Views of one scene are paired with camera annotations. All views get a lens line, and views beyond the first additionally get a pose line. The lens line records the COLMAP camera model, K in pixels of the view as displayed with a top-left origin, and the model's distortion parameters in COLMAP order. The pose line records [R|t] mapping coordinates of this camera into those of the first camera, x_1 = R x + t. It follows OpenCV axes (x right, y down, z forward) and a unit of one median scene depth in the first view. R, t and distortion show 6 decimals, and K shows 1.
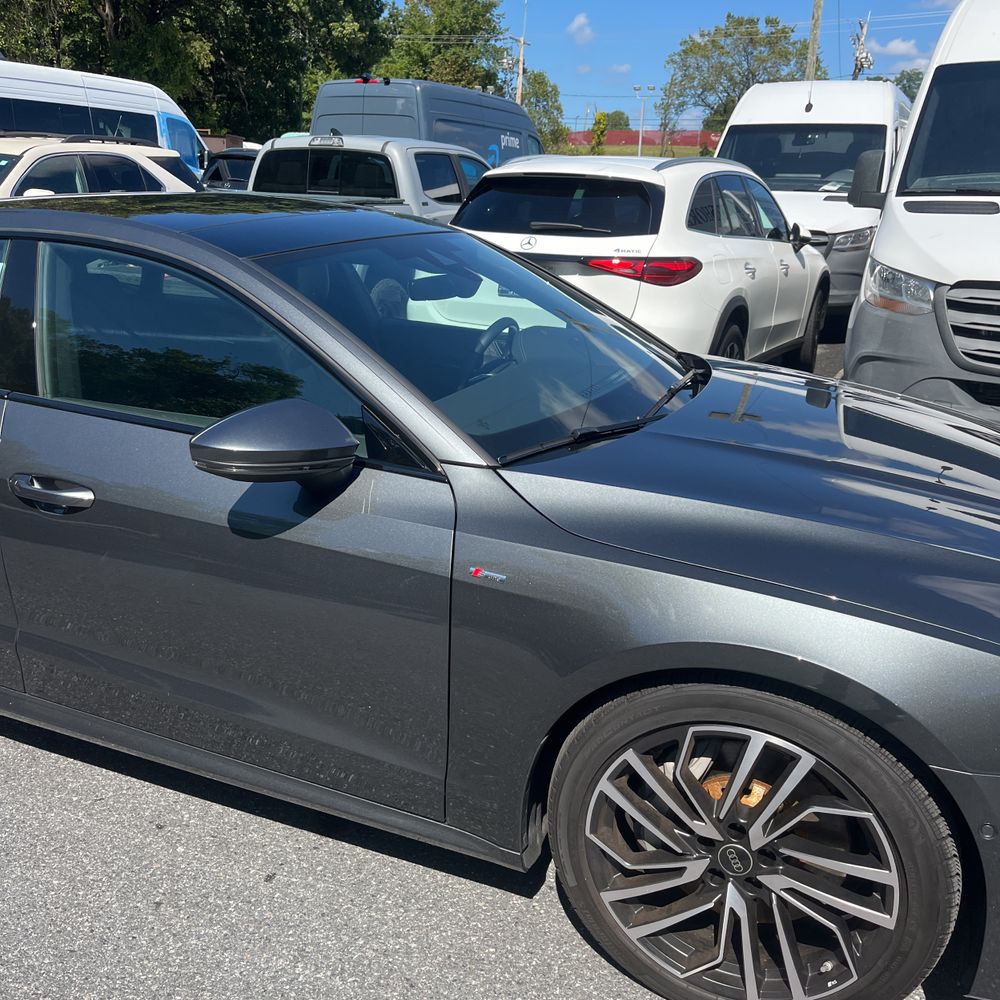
lens RADIAL K [[1013.6, 0, 497.3], [0, 1013.6, 494.7], [0, 0, 1]] dist [0.028650, -0.017634]
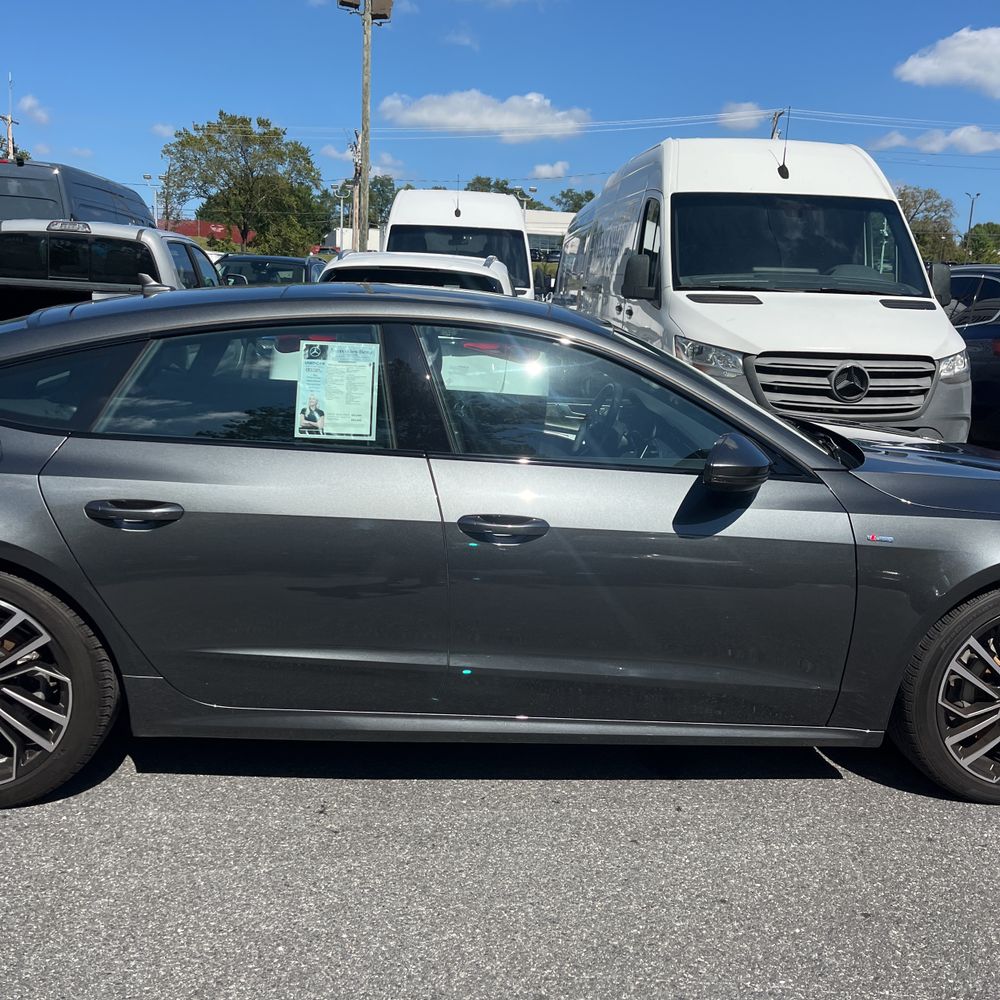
lens RADIAL K [[1011.4, 0, 497.8], [0, 1011.4, 517.8], [0, 0, 1]] dist [0.029317, -0.016032]
pose [[0.884475, -0.093257, 0.457173, -1.109778], [0.120786, 0.992185, -0.031287, 0.026150], [-0.450683, 0.082892, 0.888827, -0.077063]]
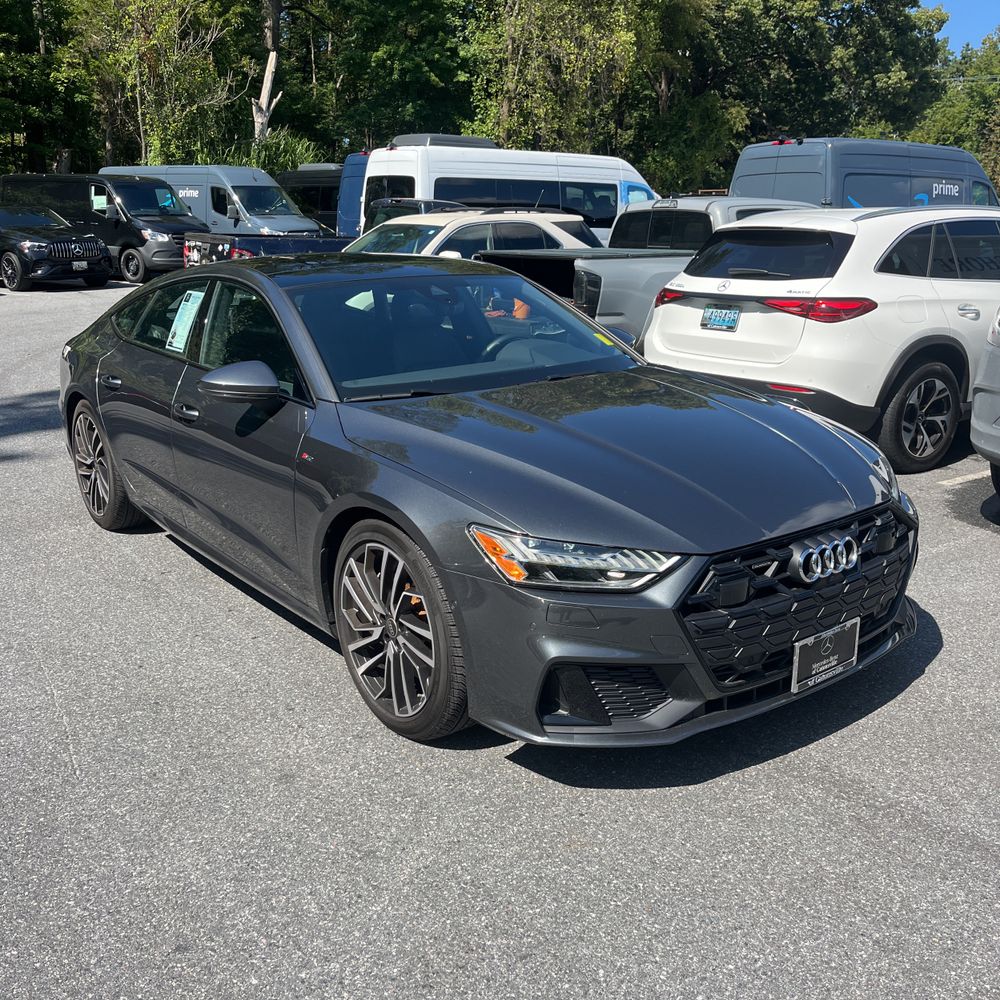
lens RADIAL K [[1013.6, 0, 497.3], [0, 1013.6, 494.7], [0, 0, 1]] dist [0.028650, -0.017634]
pose [[0.872596, 0.092861, -0.479534, 1.084525], [-0.116784, 0.992951, -0.020226, 0.133559], [0.474276, 0.073651, 0.877290, -0.402220]]
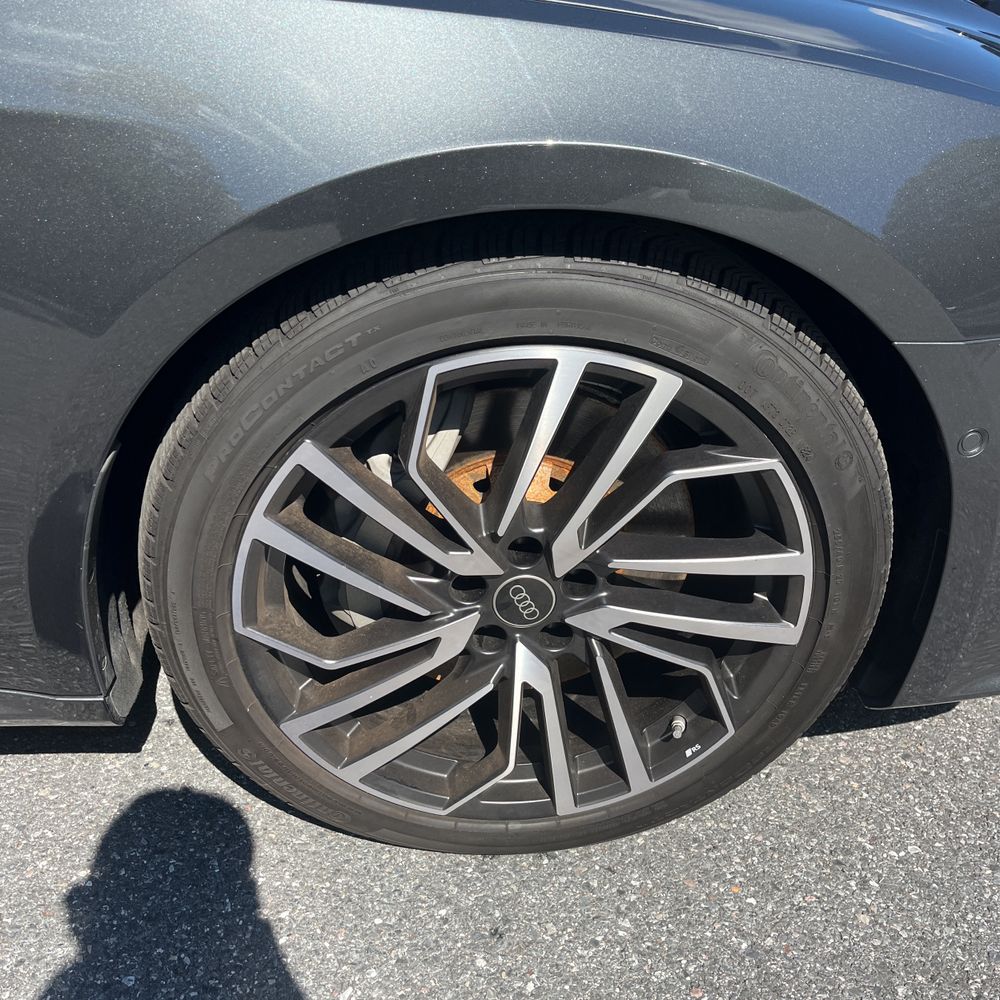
lens RADIAL K [[1013.6, 0, 497.3], [0, 1013.6, 494.7], [0, 0, 1]] dist [0.028650, -0.017634]
pose [[0.889804, -0.212965, 0.403602, 0.014160], [0.104621, 0.956071, 0.273829, 0.141306], [-0.444188, -0.201429, 0.872997, 0.498157]]
